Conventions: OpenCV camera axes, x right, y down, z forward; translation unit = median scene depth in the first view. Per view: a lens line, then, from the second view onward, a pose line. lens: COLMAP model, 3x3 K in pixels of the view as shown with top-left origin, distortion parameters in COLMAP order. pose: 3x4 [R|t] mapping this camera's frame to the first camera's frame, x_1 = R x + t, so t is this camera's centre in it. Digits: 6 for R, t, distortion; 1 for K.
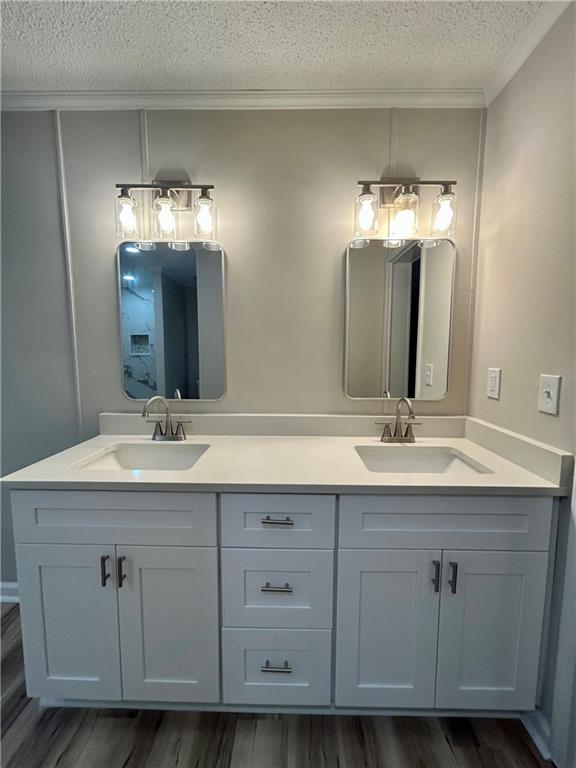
lens RADIAL K [[312.8, 0, 291.3], [0, 312.8, 381.2], [0, 0, 1]] dist [-0.000774, 0.000368]
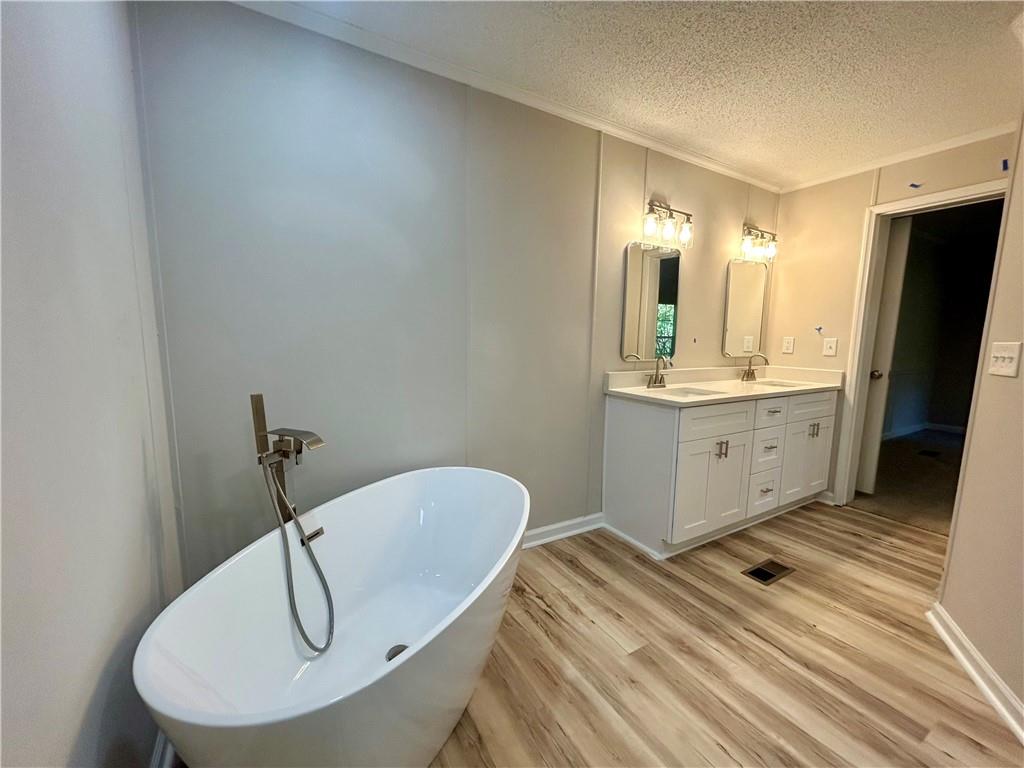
lens RADIAL K [[417.1, 0, 502.0], [0, 417.1, 386.7], [0, 0, 1]] dist [-0.000774, 0.000368]
pose [[0.854362, -0.054626, 0.516799, -2.139838], [0.037918, 0.998362, 0.042843, 0.084226], [-0.518292, -0.017007, 0.855034, -0.265654]]
